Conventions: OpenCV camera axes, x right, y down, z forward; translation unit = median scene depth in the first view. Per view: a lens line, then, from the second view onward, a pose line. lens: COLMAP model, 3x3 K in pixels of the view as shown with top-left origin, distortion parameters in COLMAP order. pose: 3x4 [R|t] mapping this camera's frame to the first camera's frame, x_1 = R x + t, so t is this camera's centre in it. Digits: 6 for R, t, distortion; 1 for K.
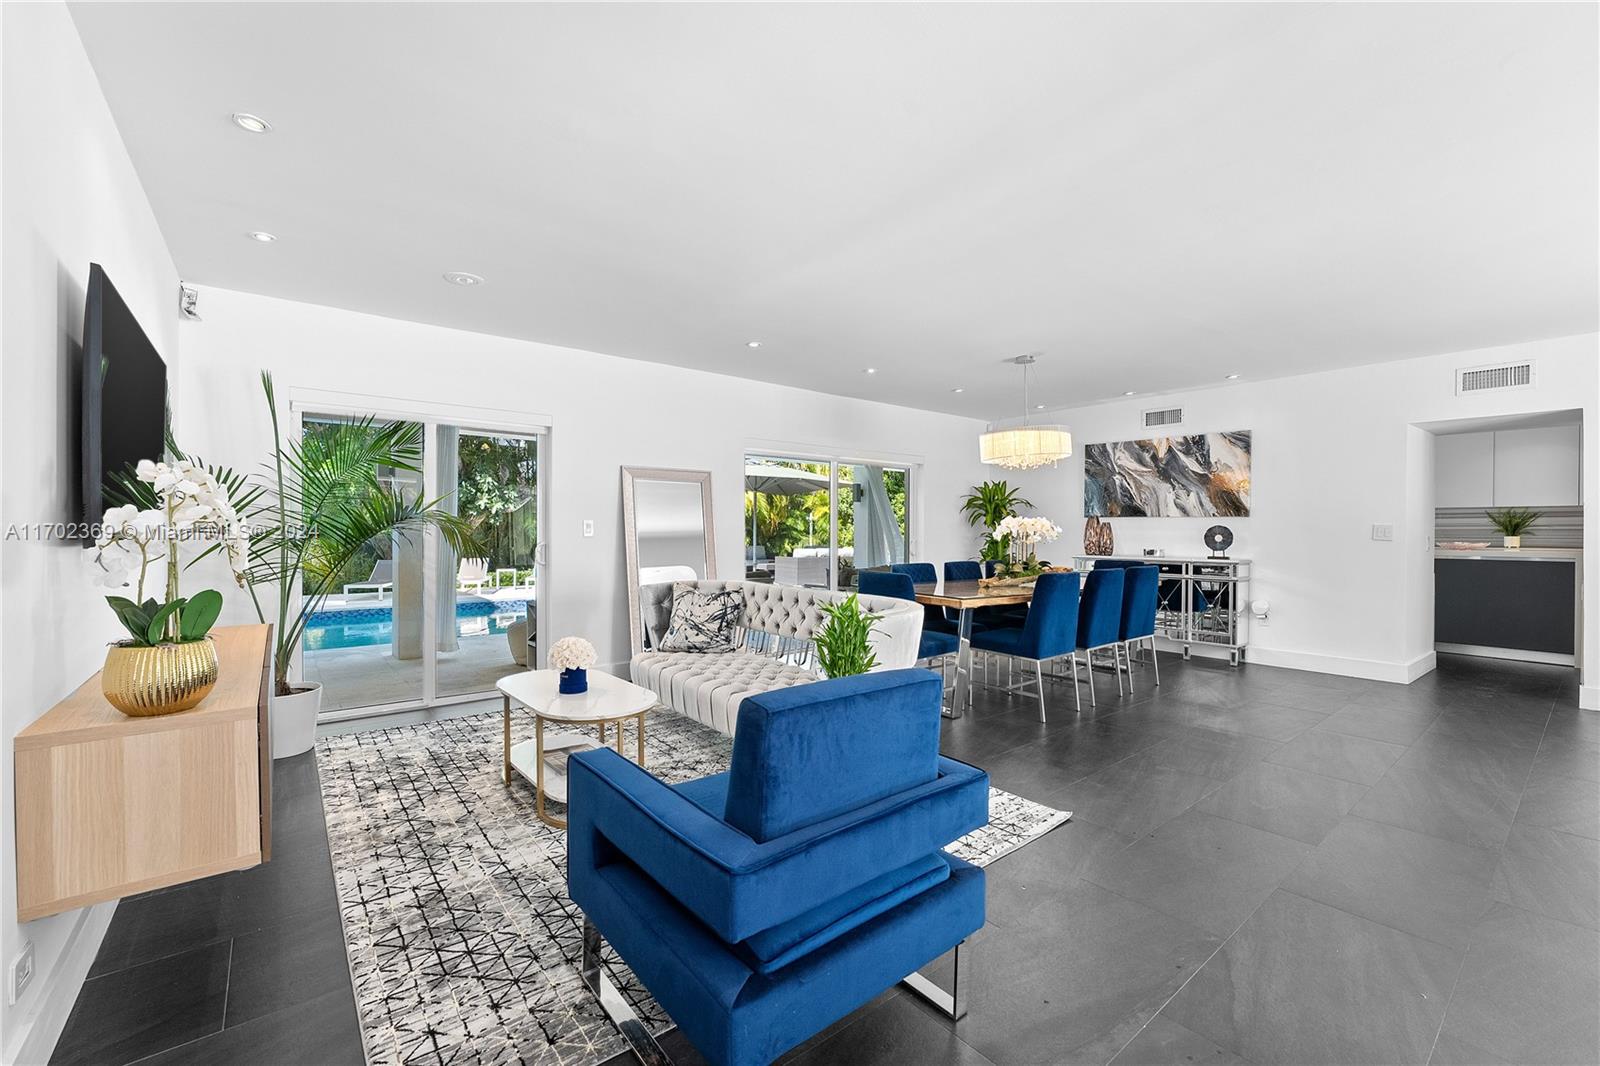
lens RADIAL K [[662.9, 0, 800.0], [0, 662.9, 533.0], [0, 0, 1]] dist [0.001034, 0.000026]
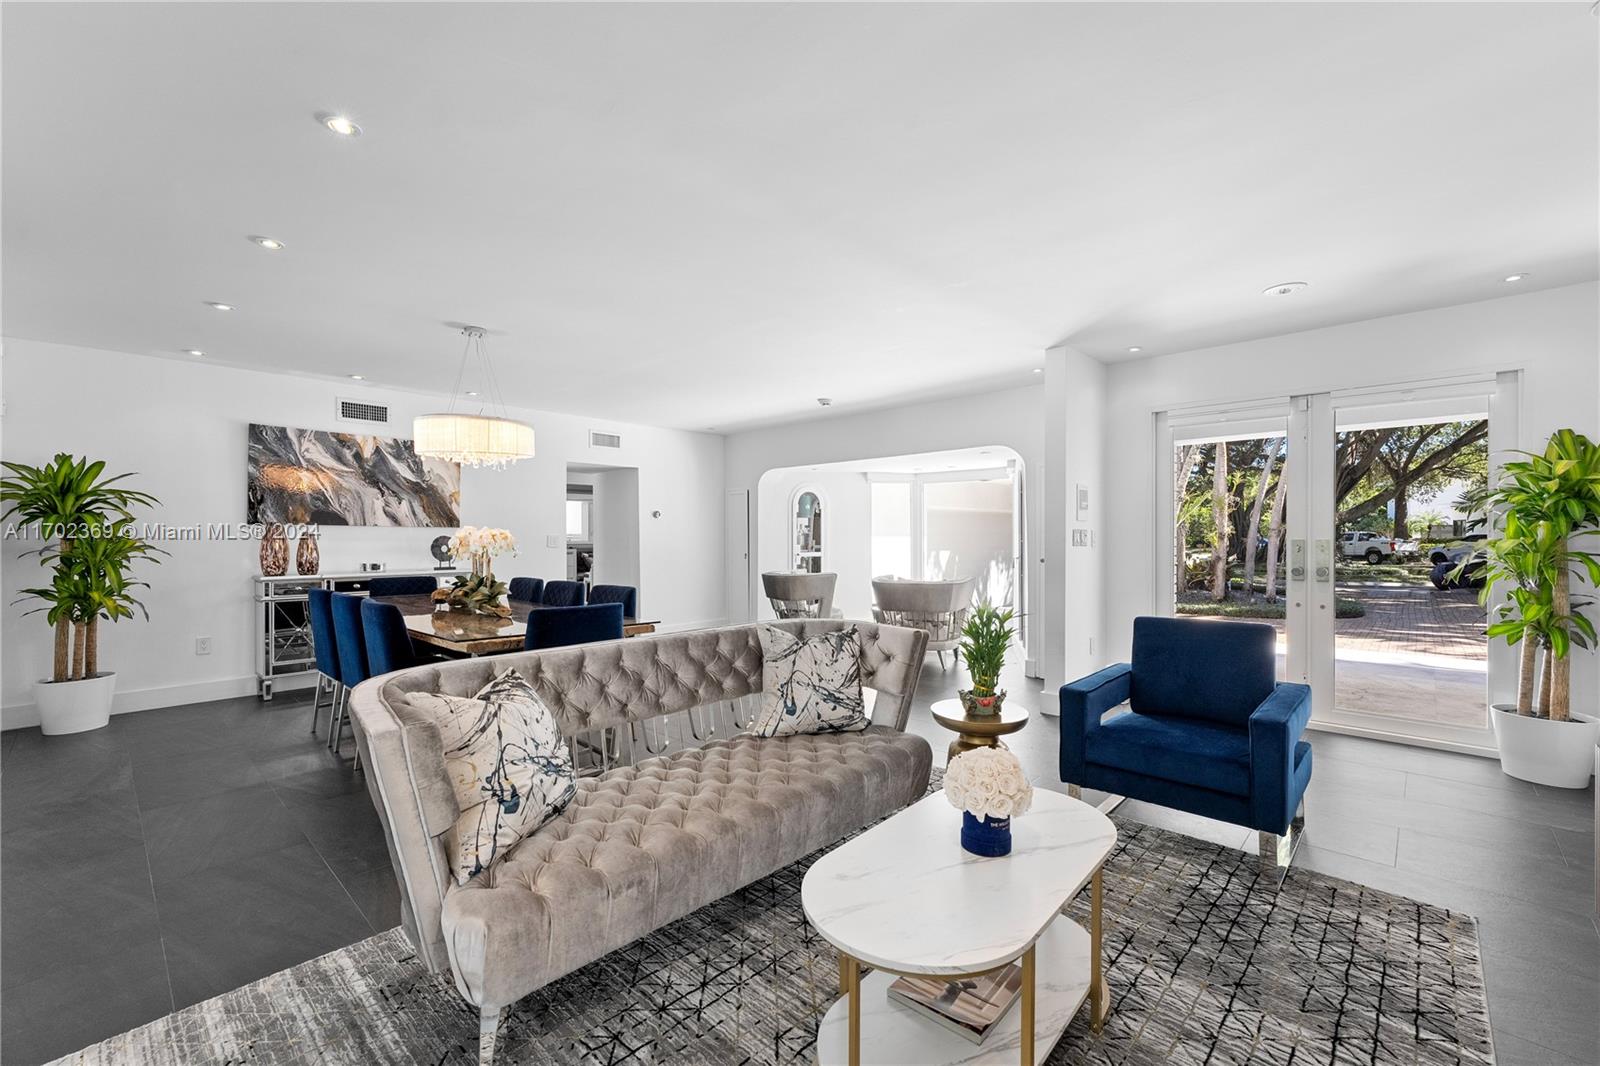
lens RADIAL K [[664.3, 0, 800.0], [0, 664.3, 533.0], [0, 0, 1]] dist [0.001549, 0.000094]
pose [[-0.139280, 0.002455, 0.990250, -0.402226], [0.010971, 0.999939, -0.000936, -0.008427], [-0.990192, 0.010734, -0.139299, 0.569936]]
